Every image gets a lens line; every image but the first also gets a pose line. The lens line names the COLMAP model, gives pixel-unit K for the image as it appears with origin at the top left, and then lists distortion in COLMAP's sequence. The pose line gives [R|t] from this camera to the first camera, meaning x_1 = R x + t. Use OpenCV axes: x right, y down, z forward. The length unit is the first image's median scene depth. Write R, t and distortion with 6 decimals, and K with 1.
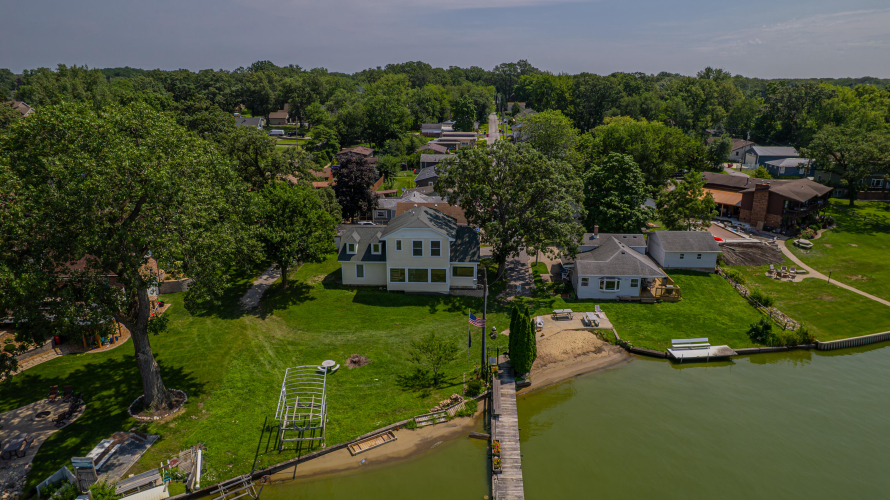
lens RADIAL K [[559.4, 0, 445.0], [0, 559.4, 250.0], [0, 0, 1]] dist [-0.091008, 0.077115]
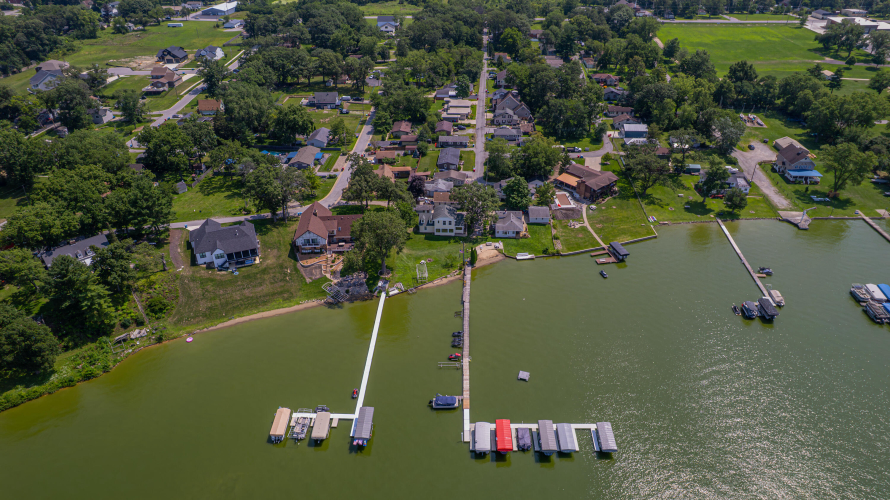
lens RADIAL K [[559.4, 0, 445.0], [0, 559.4, 250.0], [0, 0, 1]] dist [-0.091008, 0.077115]
pose [[0.999923, -0.006985, -0.010288, -0.014413], [0.009520, 0.962259, 0.271969, -0.720346], [0.008000, -0.272046, 0.962251, -2.105761]]
